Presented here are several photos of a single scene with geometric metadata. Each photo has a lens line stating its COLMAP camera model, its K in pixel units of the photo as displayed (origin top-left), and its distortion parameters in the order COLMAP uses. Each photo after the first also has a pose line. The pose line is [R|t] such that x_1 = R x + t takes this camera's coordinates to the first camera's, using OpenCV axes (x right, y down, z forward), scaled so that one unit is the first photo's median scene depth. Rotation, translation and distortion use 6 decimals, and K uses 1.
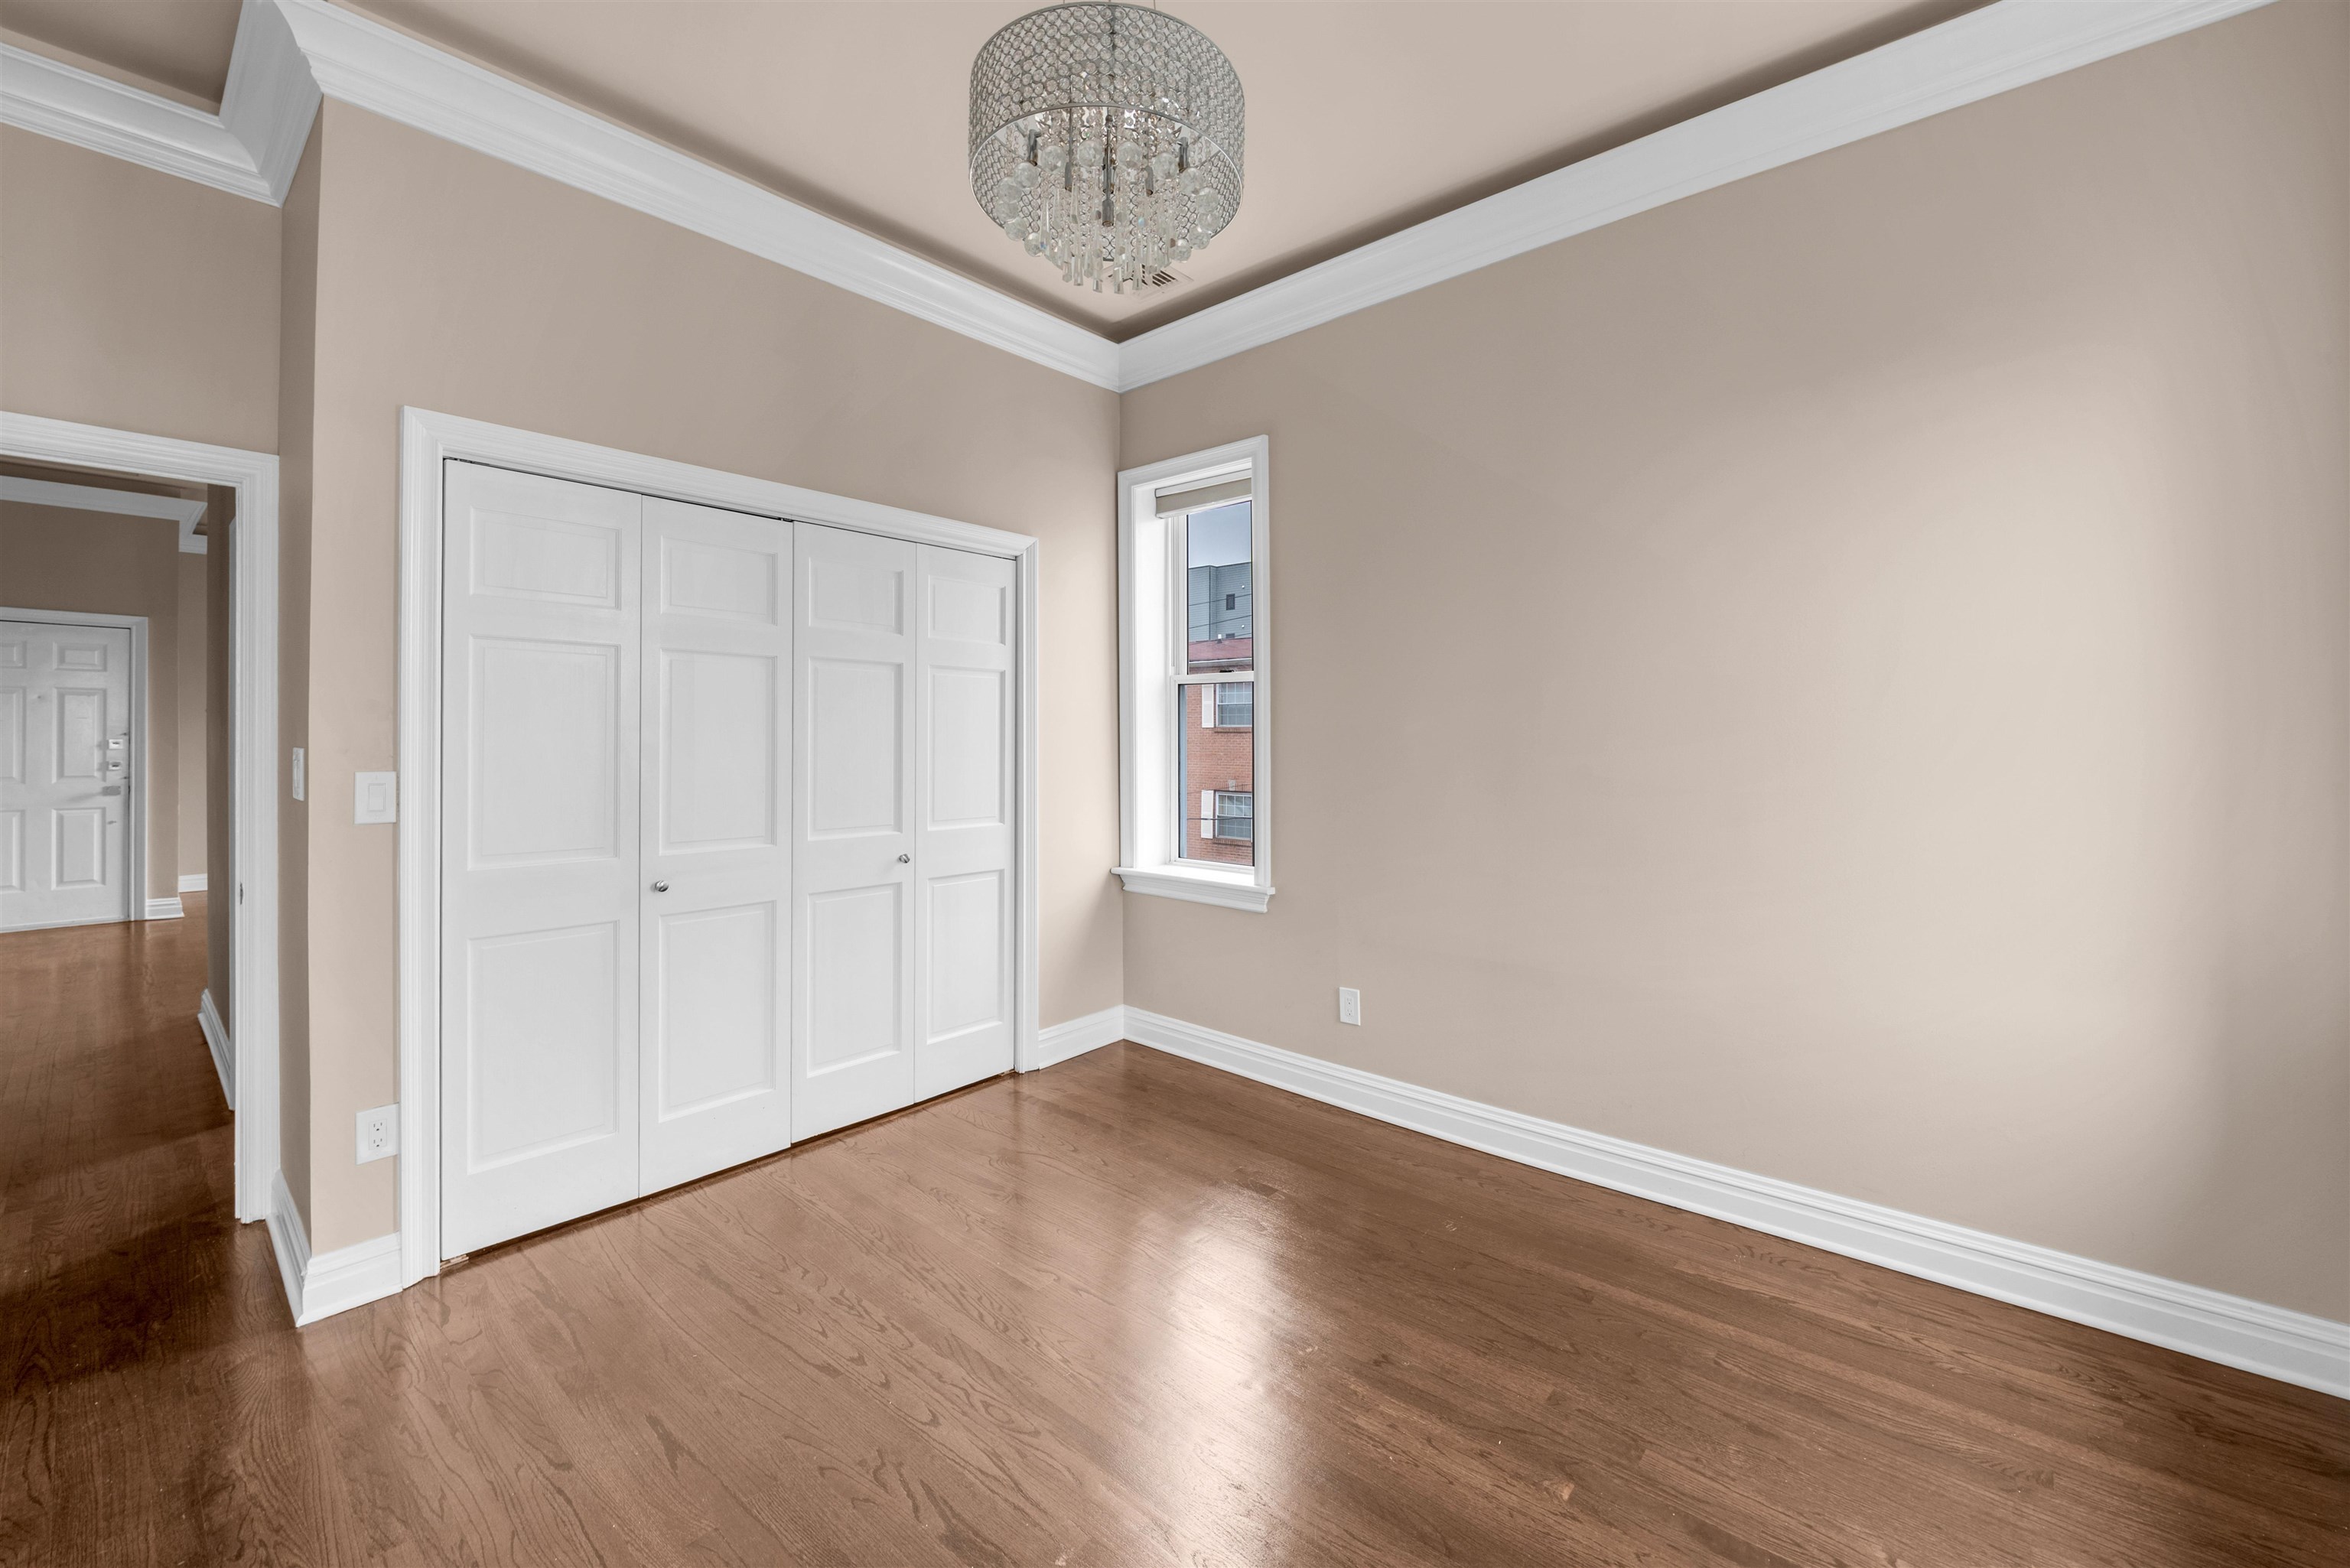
lens RADIAL K [[926.9, 0, 1206.5], [0, 926.9, 765.6], [0, 0, 1]] dist [-0.006334, -0.000015]
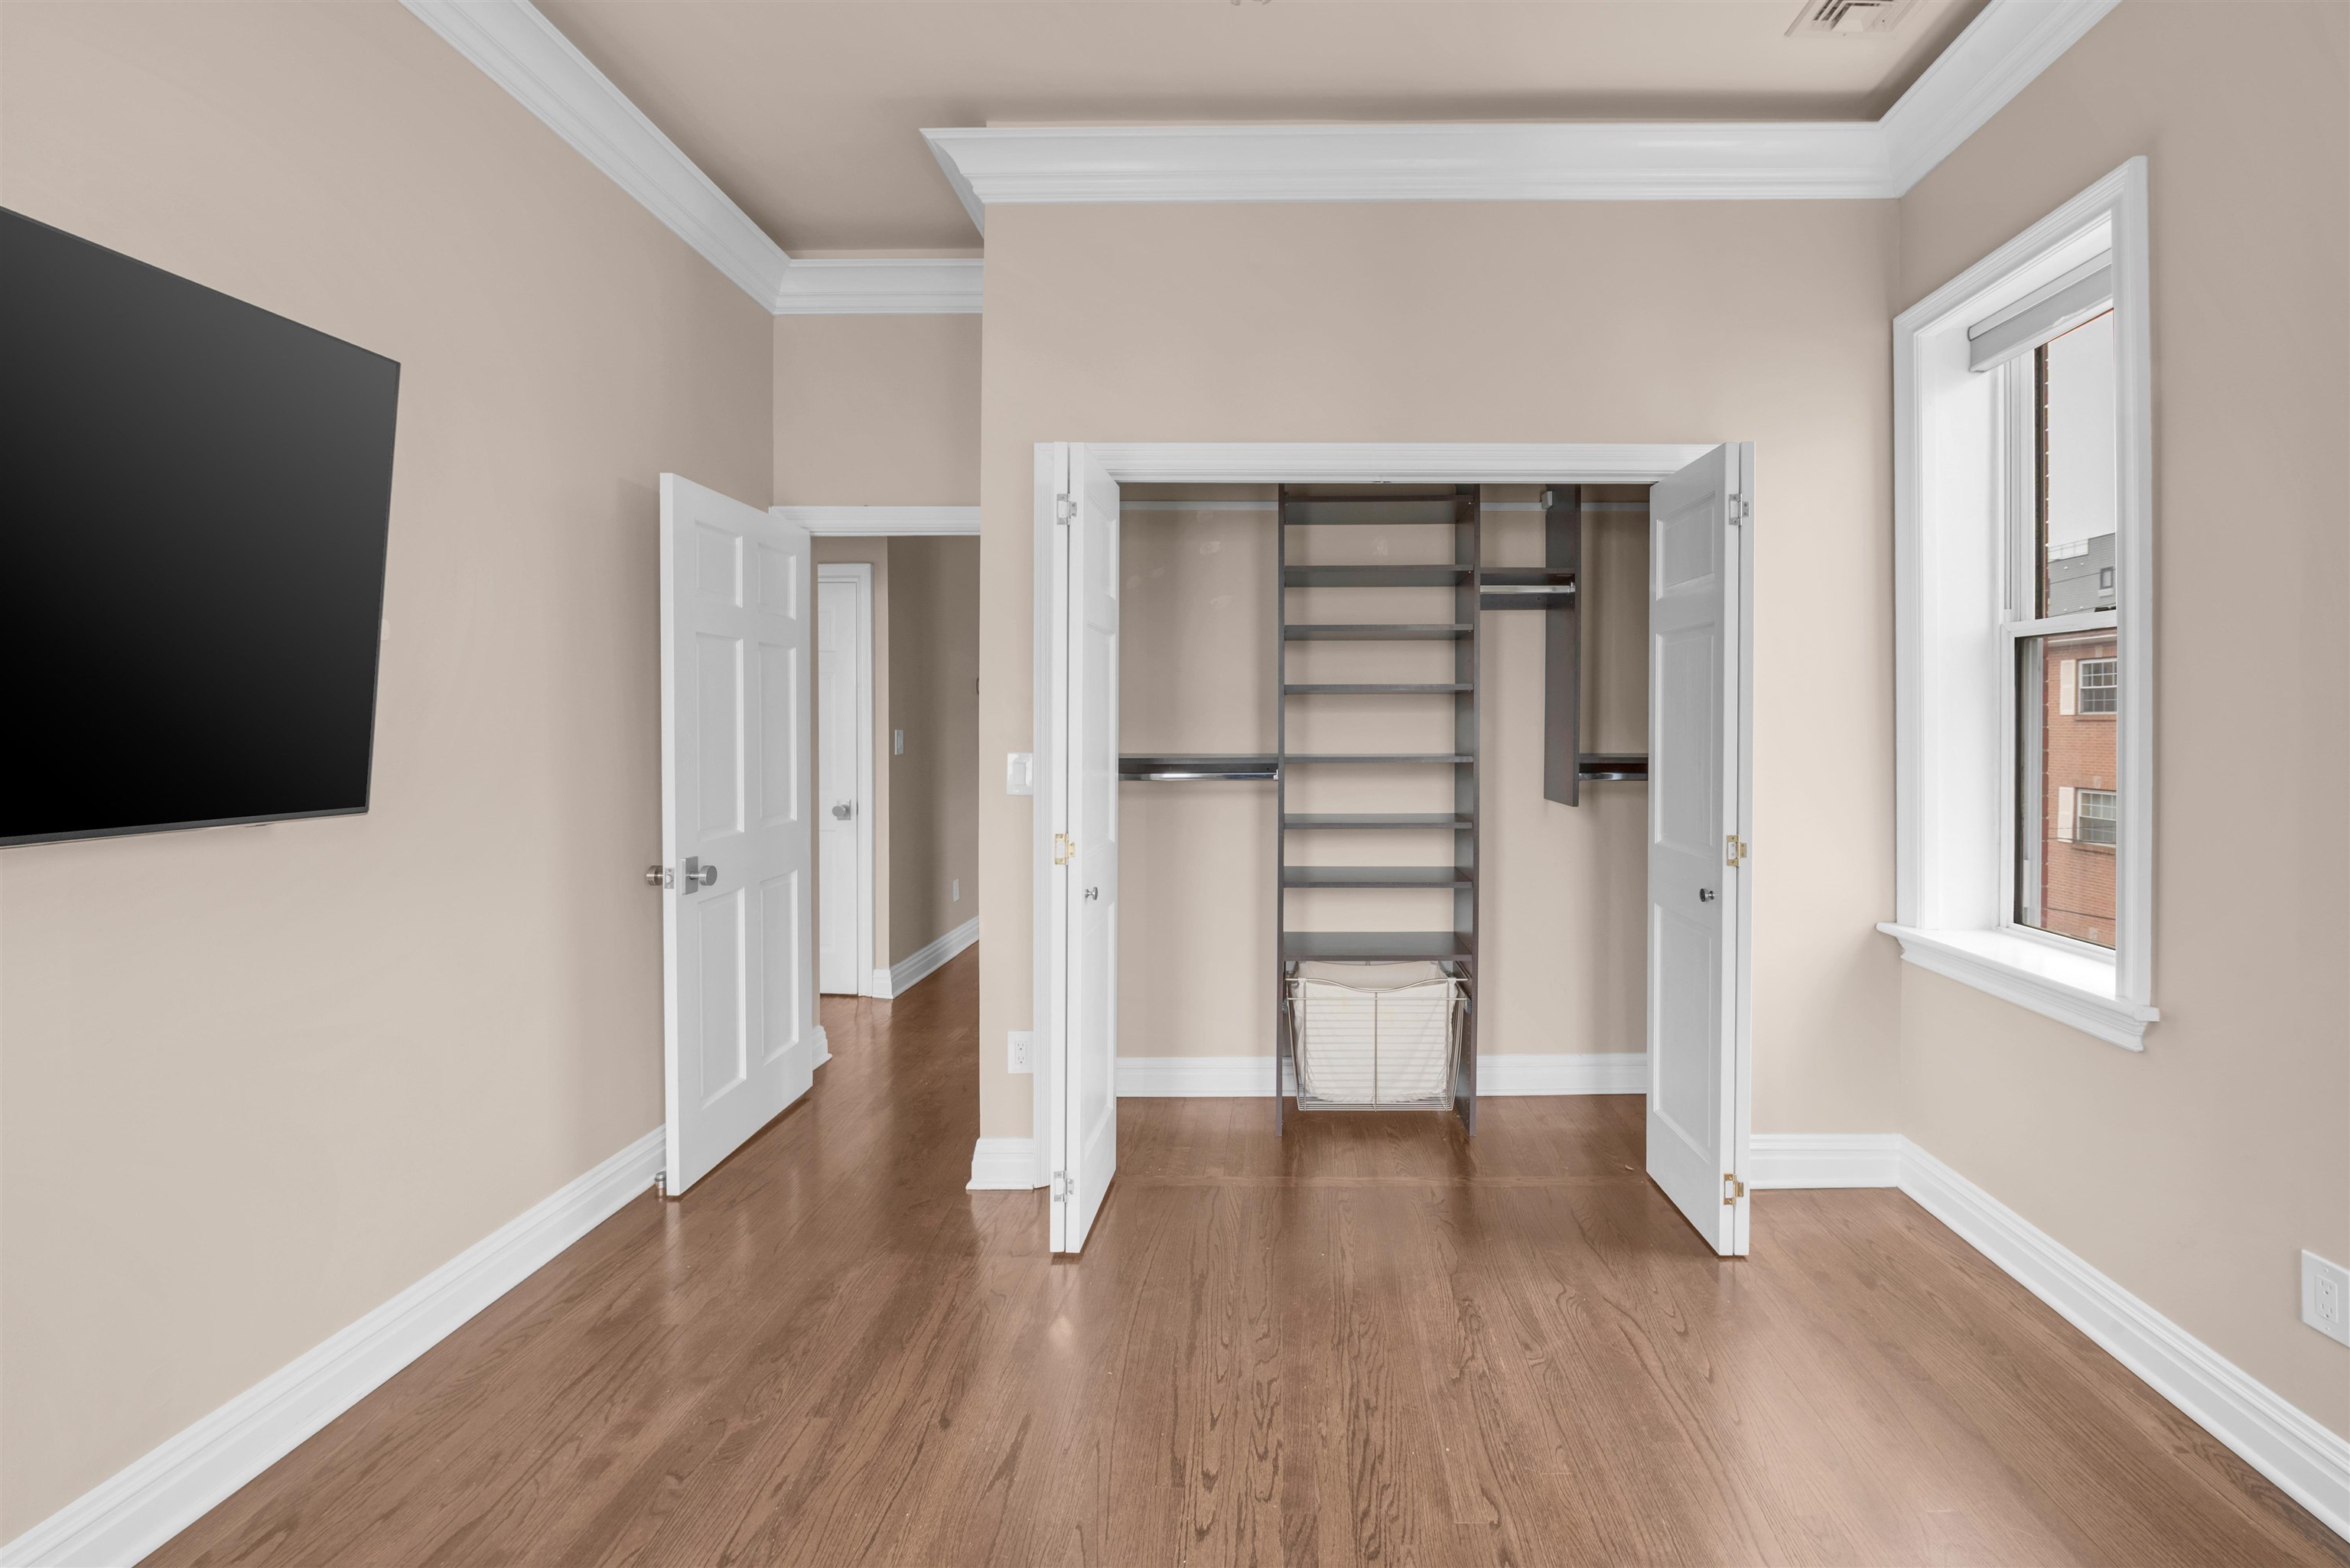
lens RADIAL K [[963.1, 0, 1296.2], [0, 963.1, 747.2], [0, 0, 1]] dist [-0.005182, -0.000165]
pose [[0.645232, 0.015772, -0.763824, 0.167447], [-0.023668, 0.999720, 0.000649, -0.005513], [0.763620, 0.017660, 0.645424, 0.263810]]
